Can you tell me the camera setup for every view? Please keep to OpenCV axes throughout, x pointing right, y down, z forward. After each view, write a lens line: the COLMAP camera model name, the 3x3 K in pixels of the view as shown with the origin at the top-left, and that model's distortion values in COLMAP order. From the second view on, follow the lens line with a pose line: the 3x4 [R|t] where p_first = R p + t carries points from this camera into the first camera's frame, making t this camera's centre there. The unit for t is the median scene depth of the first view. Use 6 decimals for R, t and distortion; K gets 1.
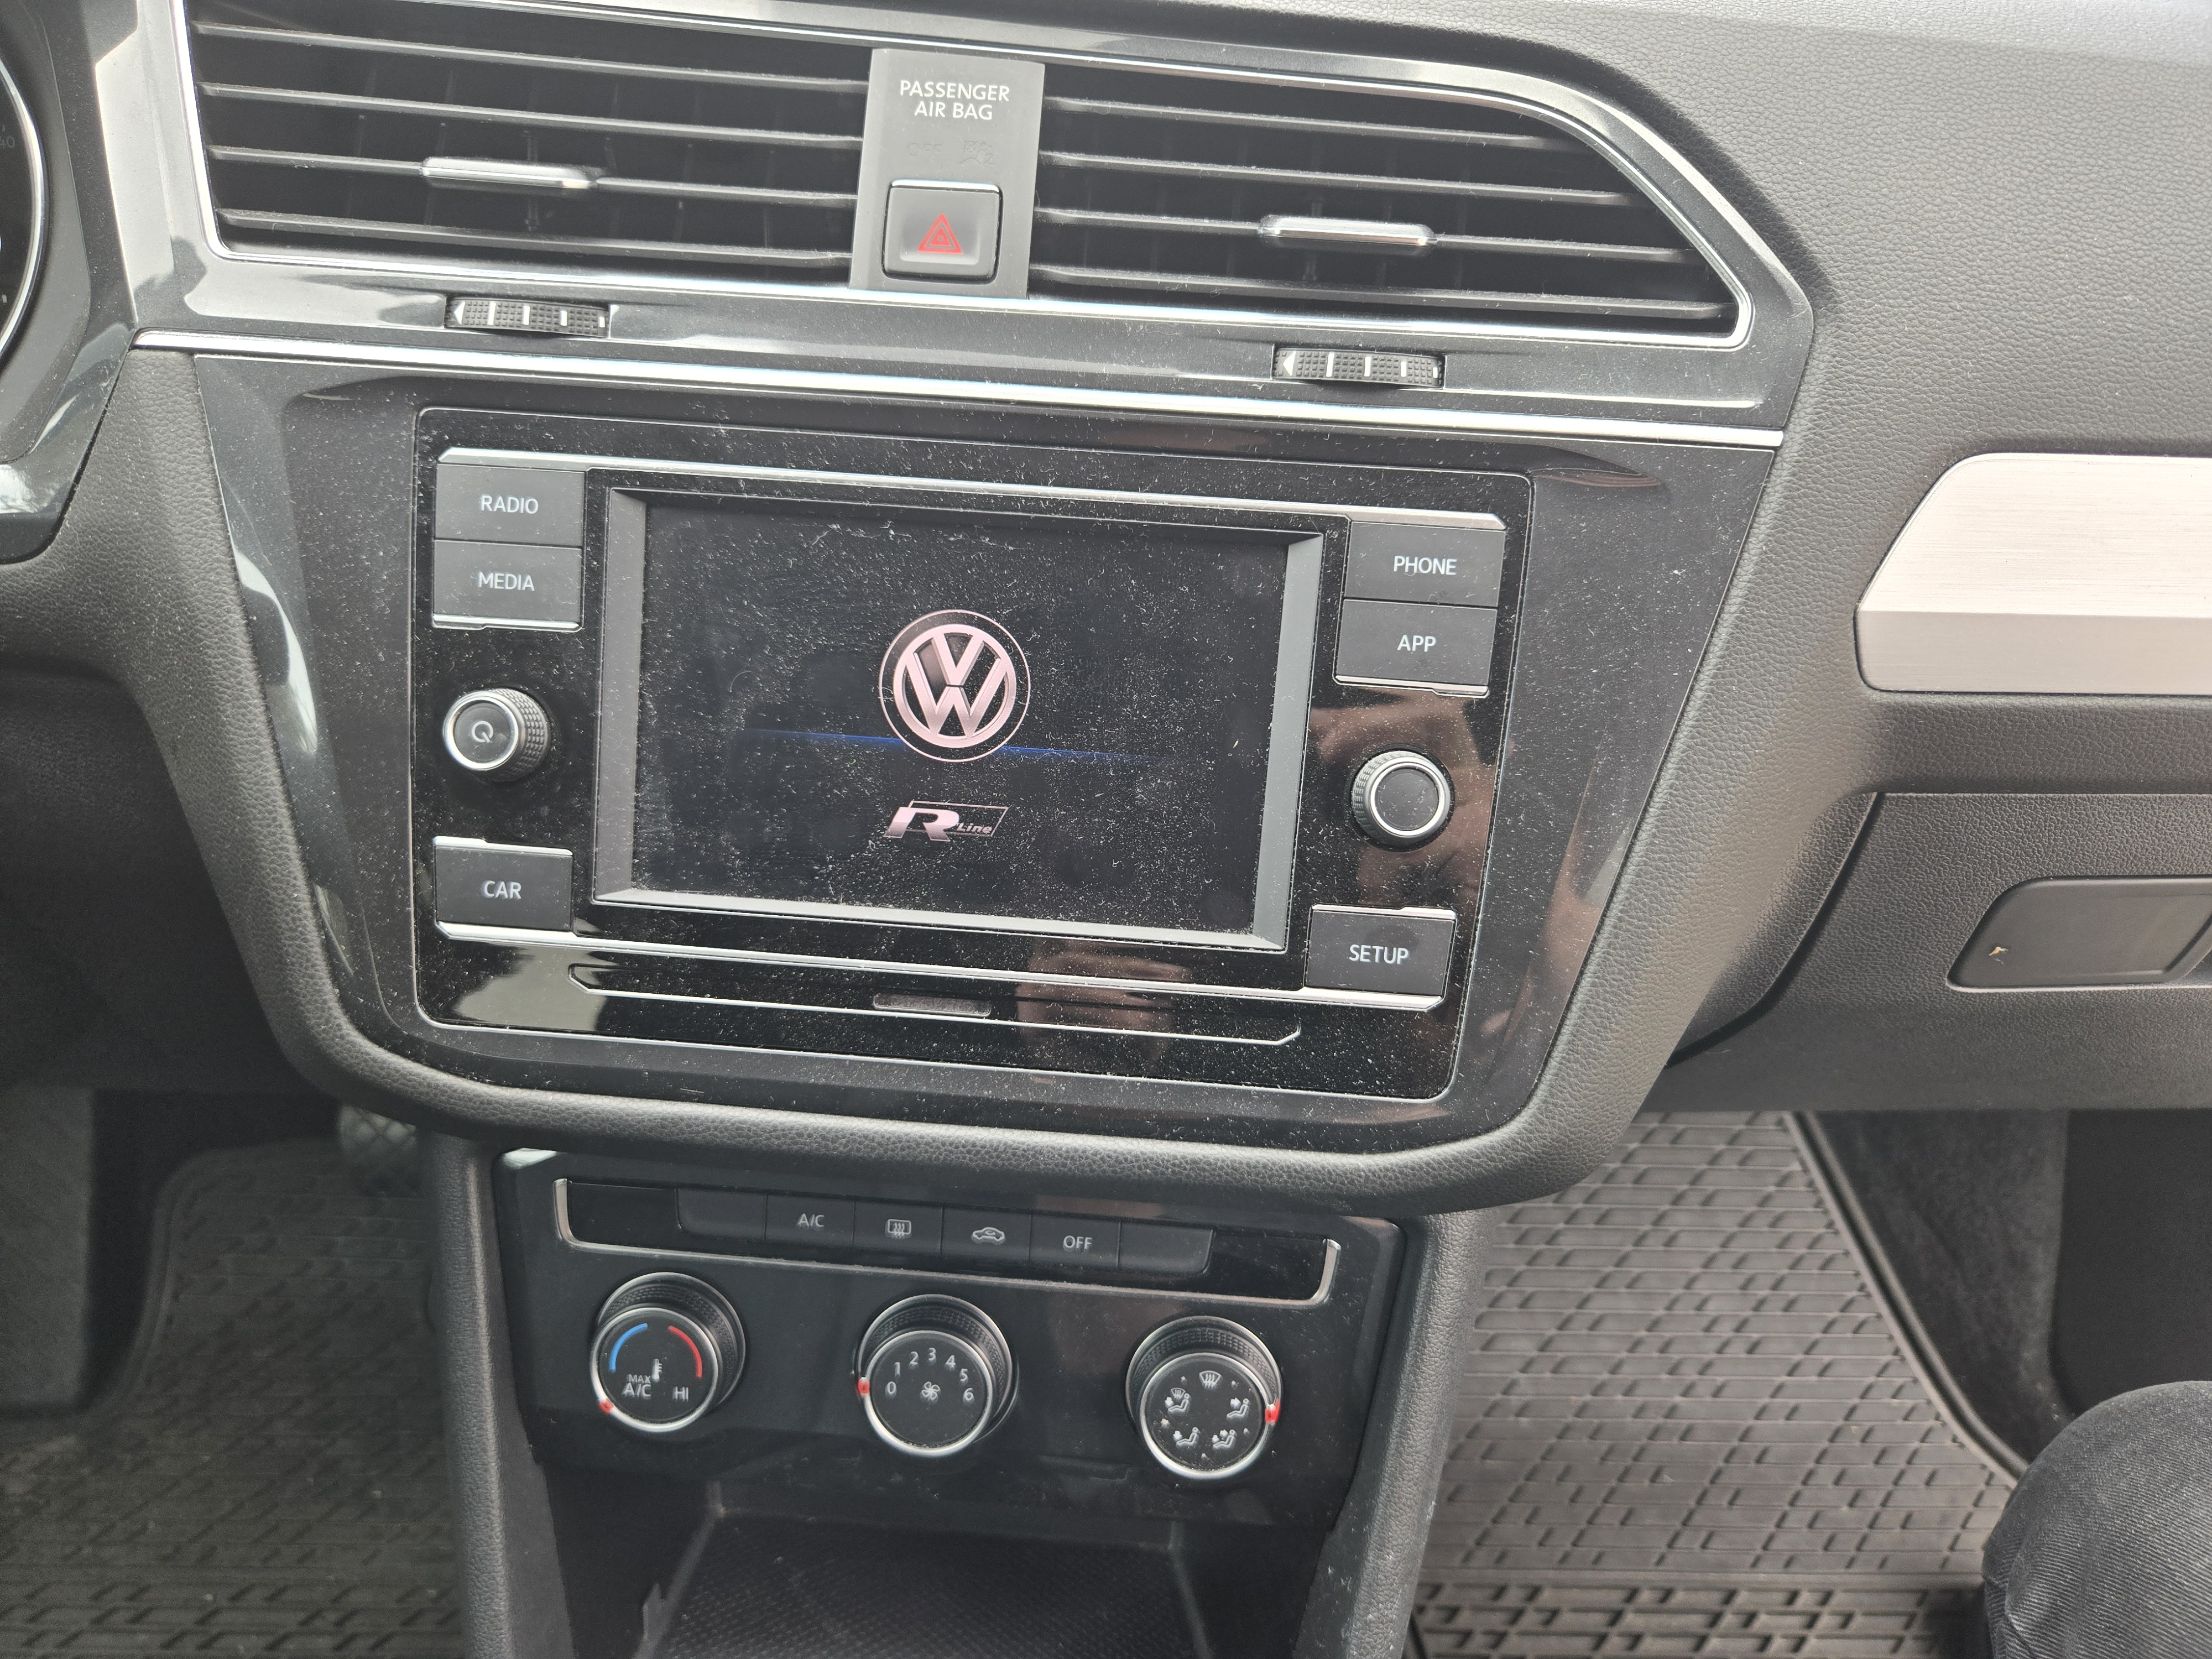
lens RADIAL K [[1479.9, 0, 1076.7], [0, 1479.9, 811.4], [0, 0, 1]] dist [0.050995, -0.048223]
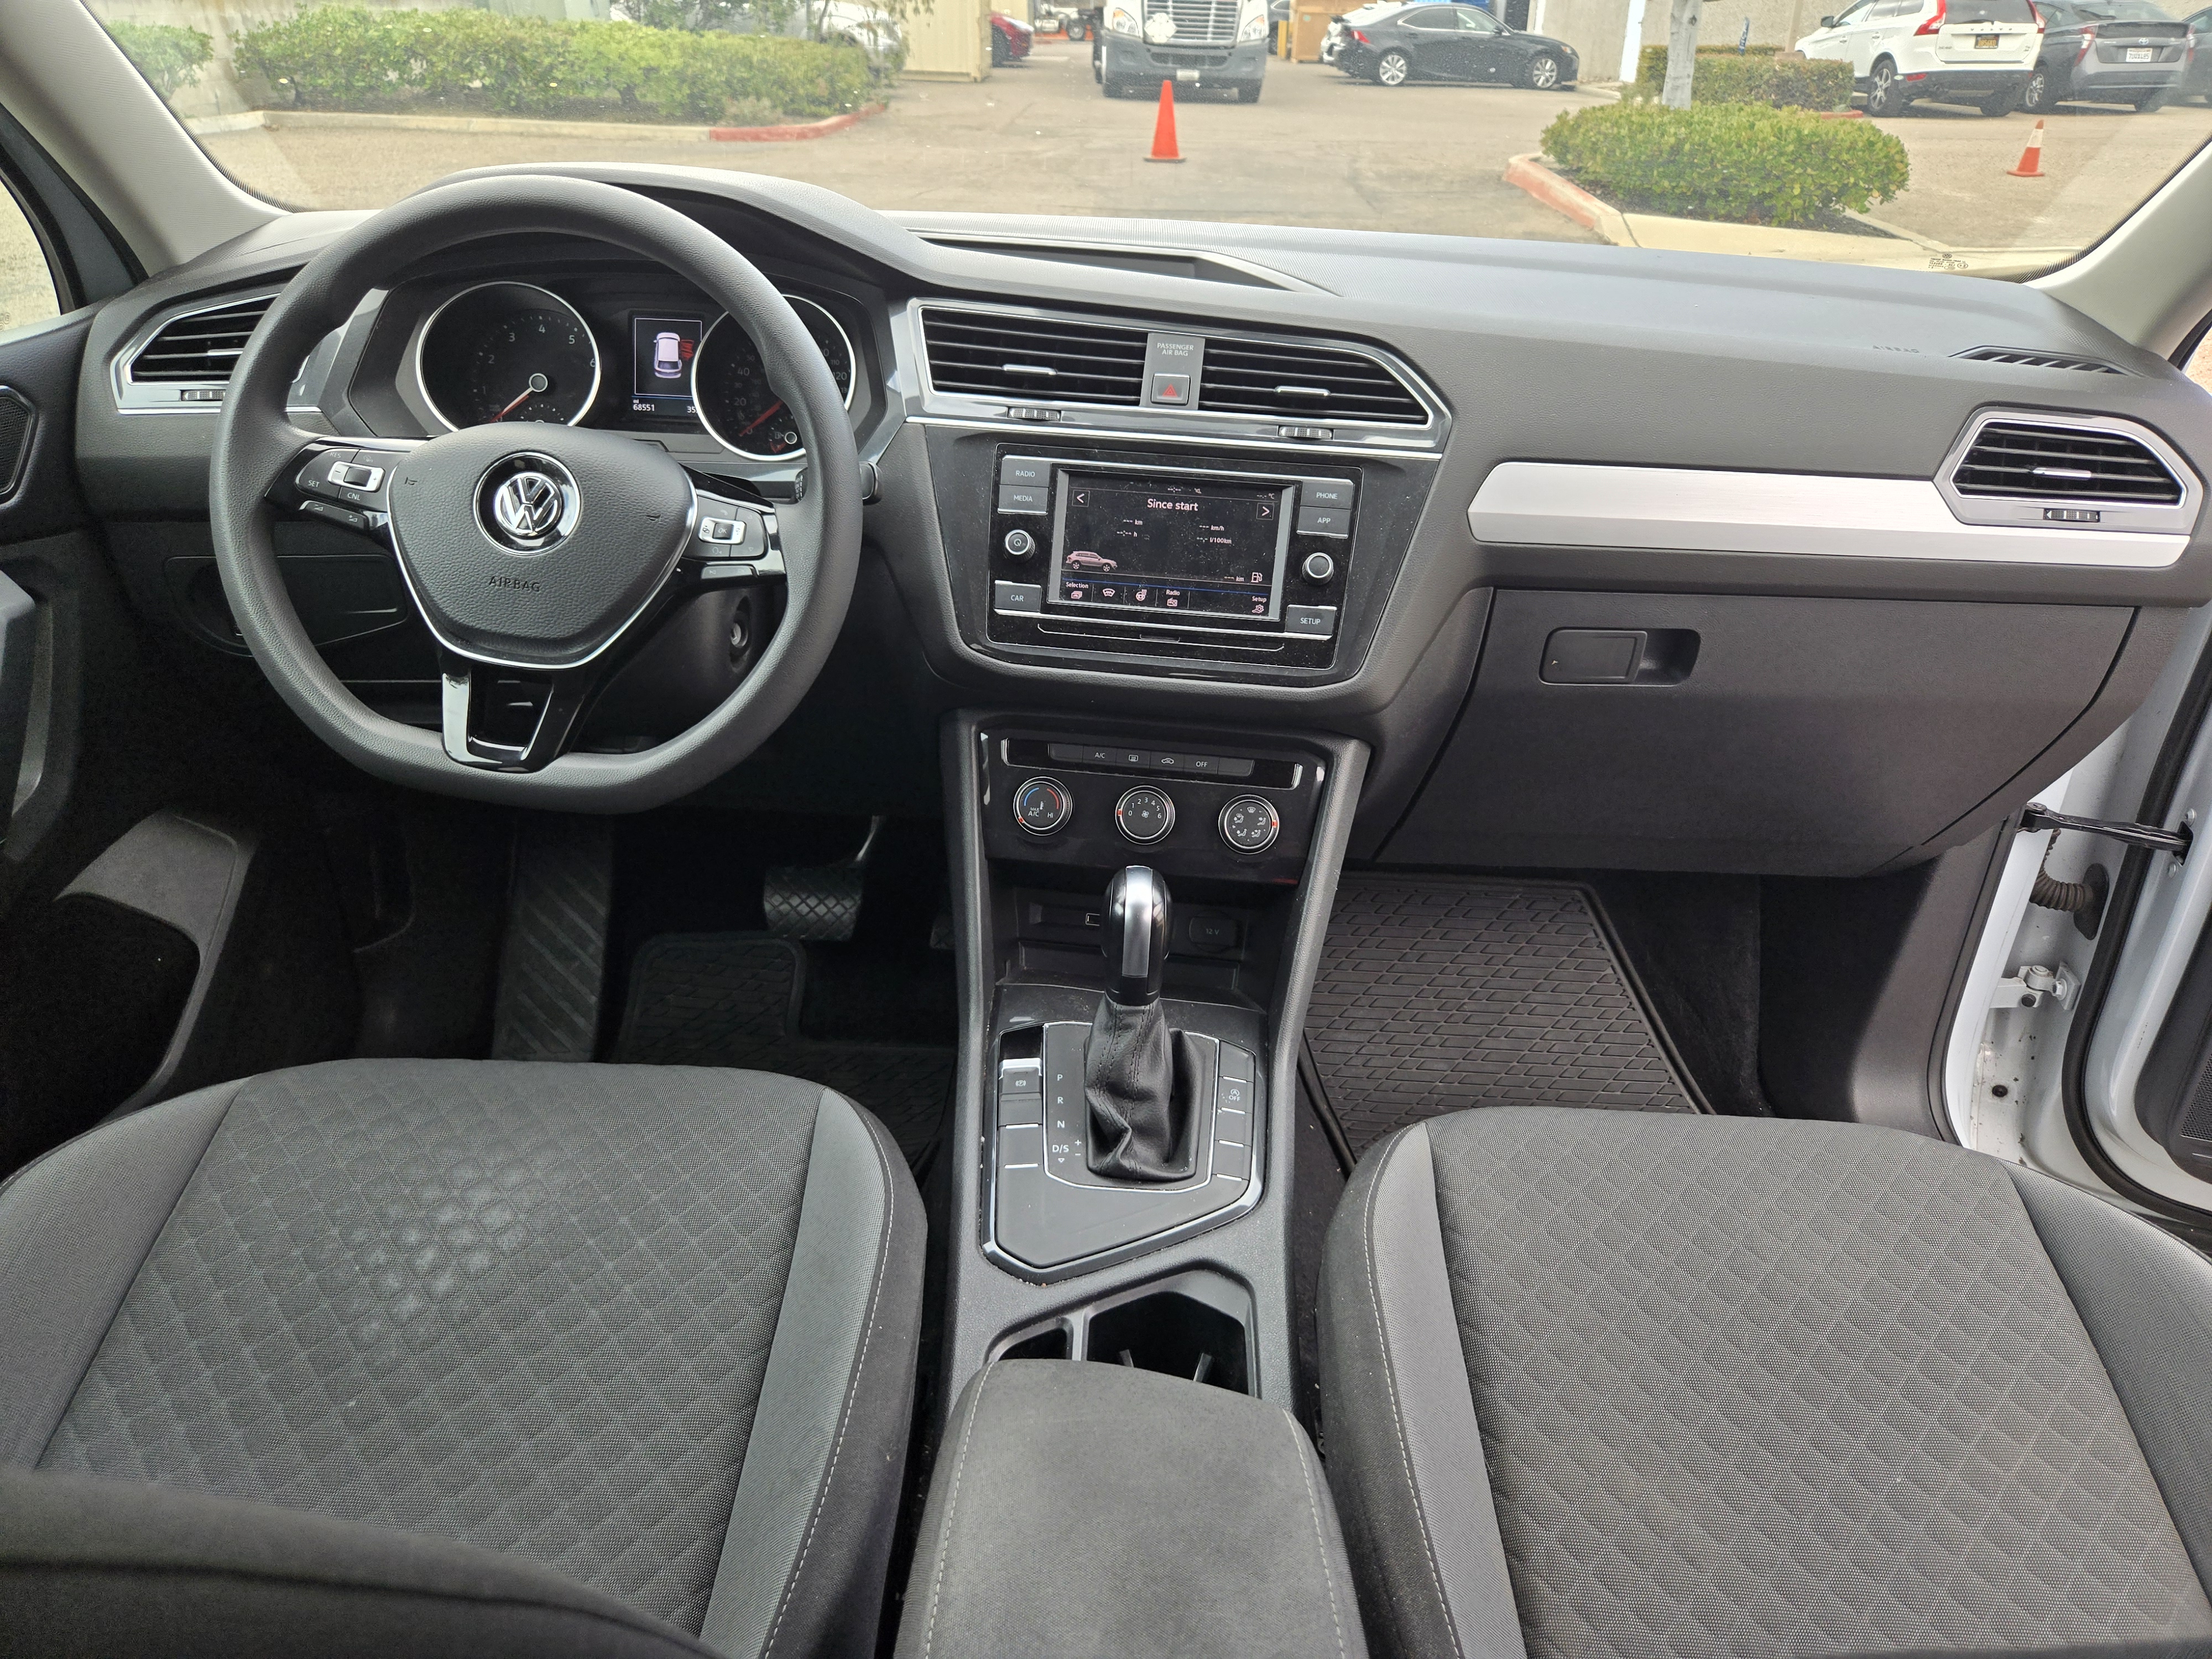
lens RADIAL K [[1468.7, 0, 1086.7], [0, 1468.7, 826.6], [0, 0, 1]] dist [0.067081, -0.048823]
pose [[0.999087, 0.027491, -0.032704, -0.137010], [-0.031808, 0.989669, -0.139796, 0.918014], [0.028523, 0.140709, 0.989640, -1.861225]]
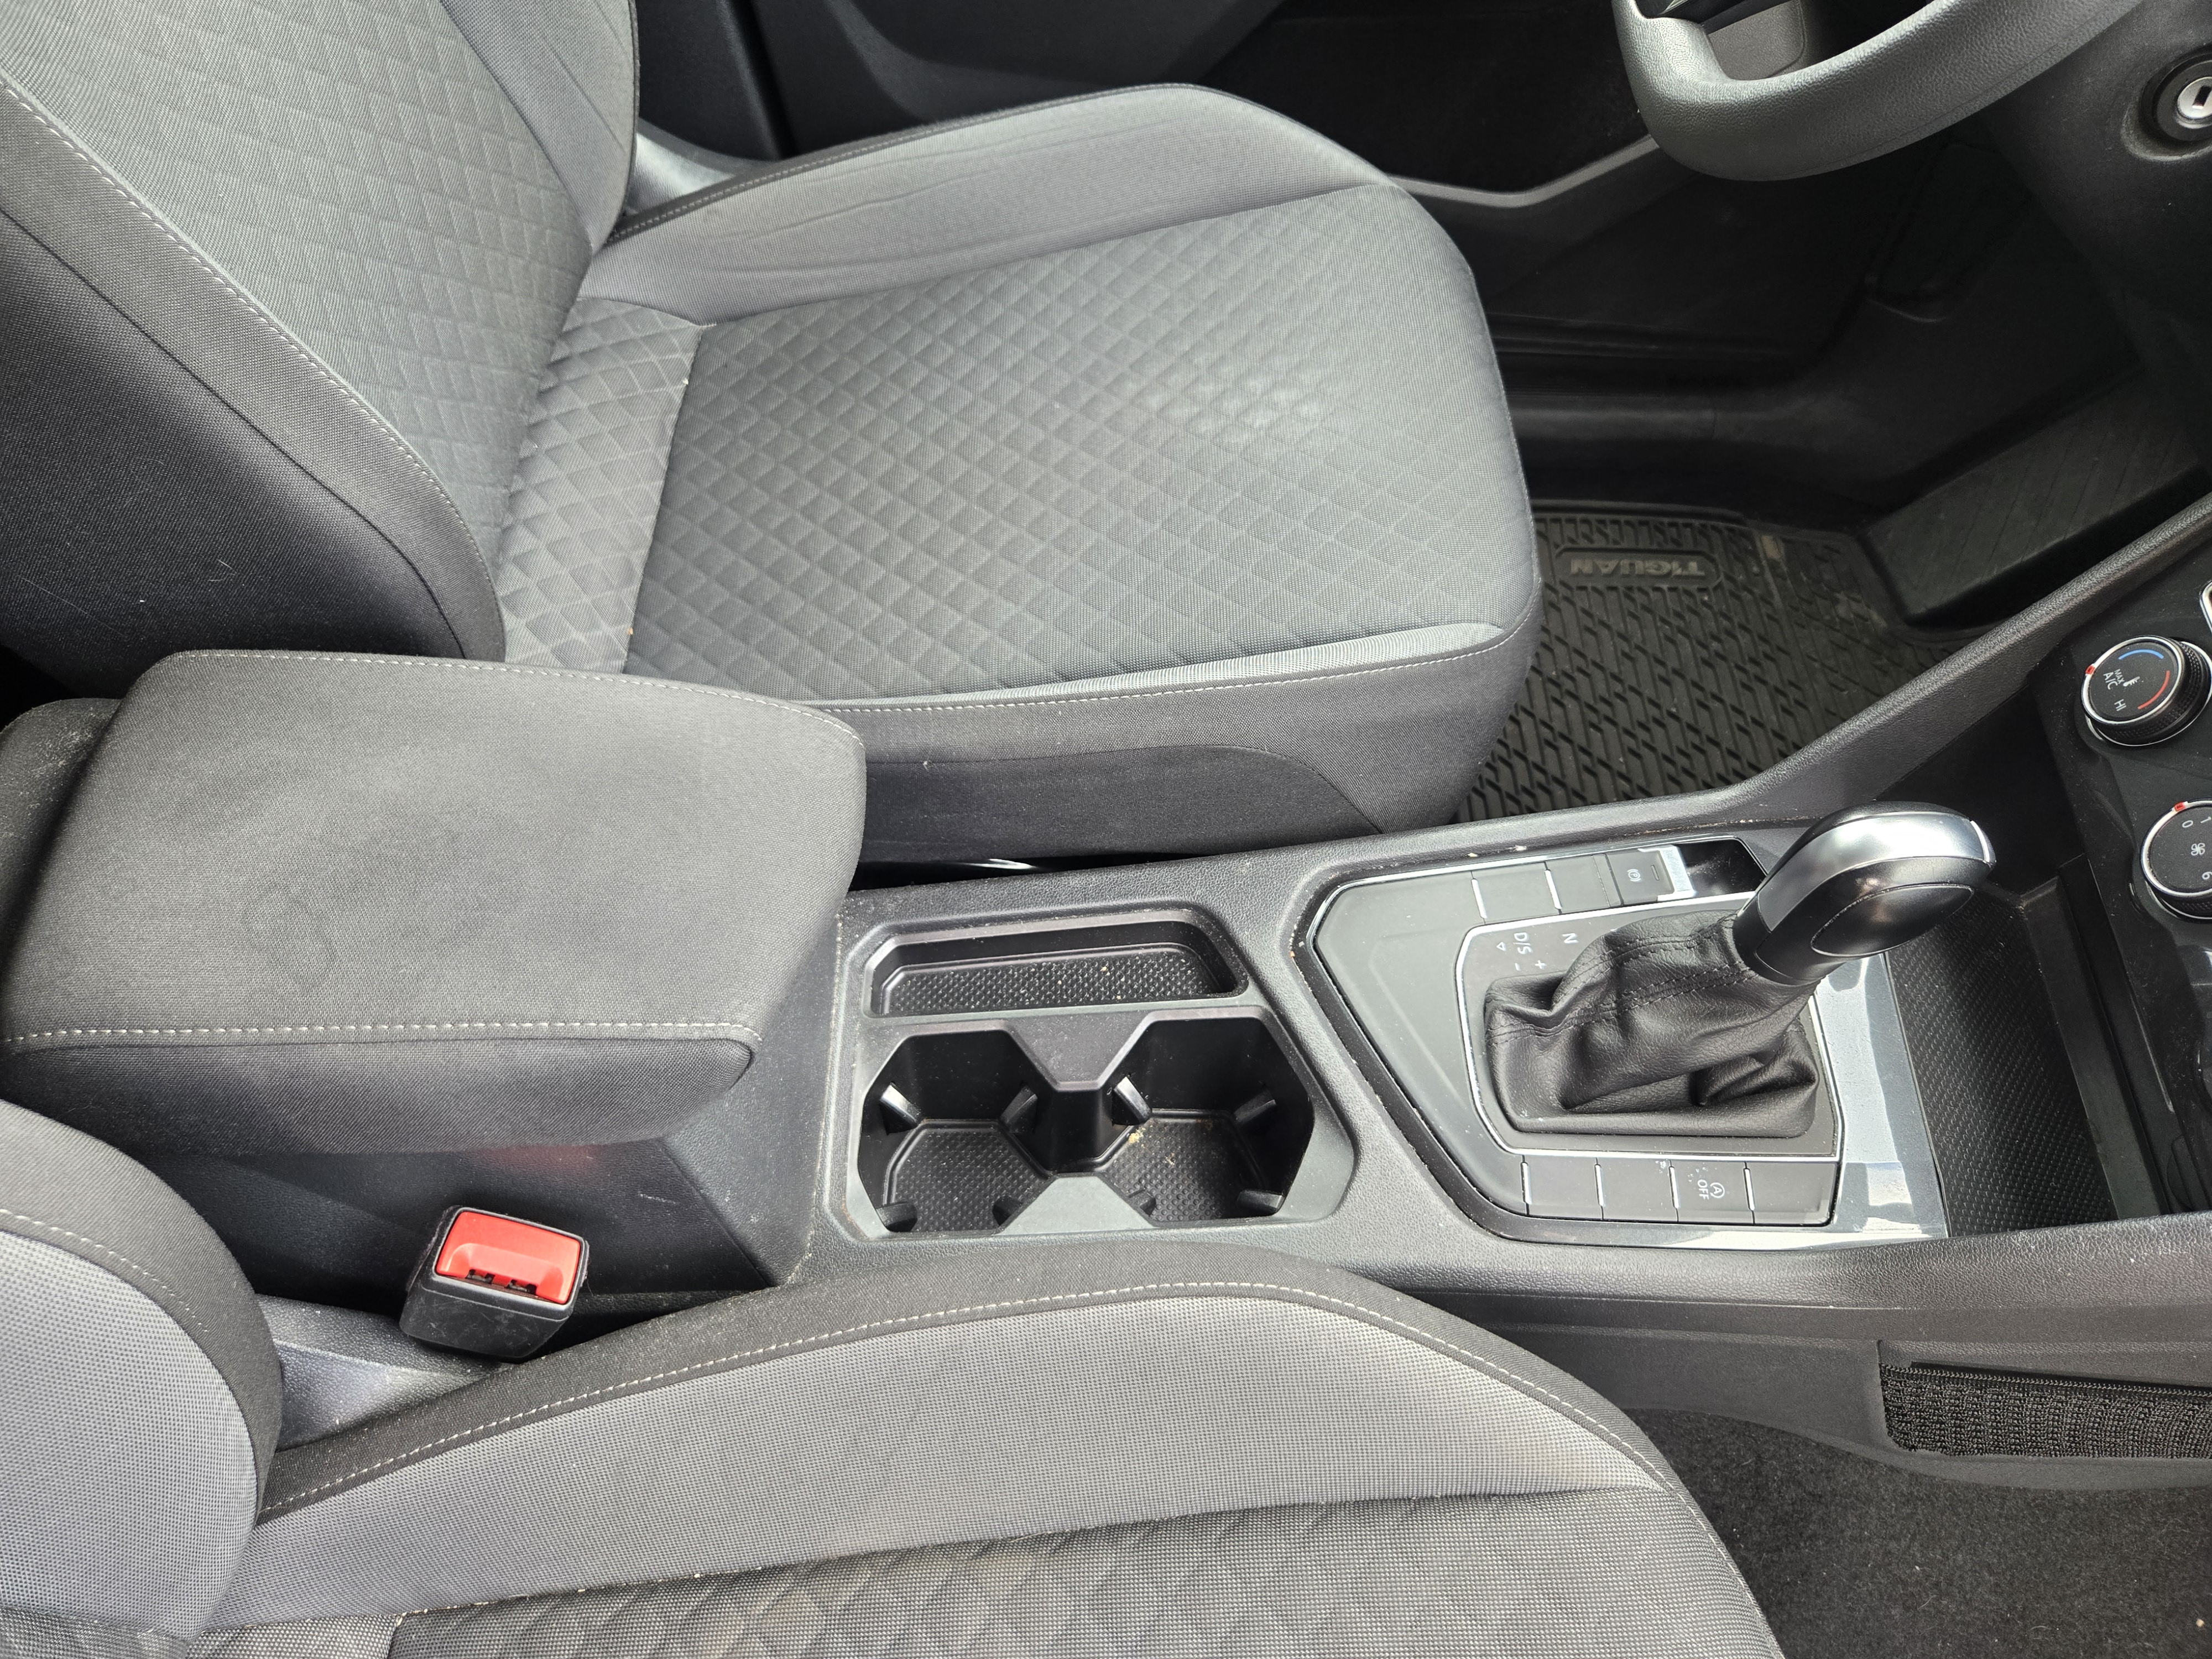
lens RADIAL K [[1506.5, 0, 1111.5], [0, 1506.5, 809.6], [0, 0, 1]] dist [0.040972, -0.000526]
pose [[-0.007313, 0.801144, -0.598427, 0.779480], [-0.615437, 0.468071, 0.634151, 0.136303], [0.788152, 0.372932, 0.489630, -0.444626]]
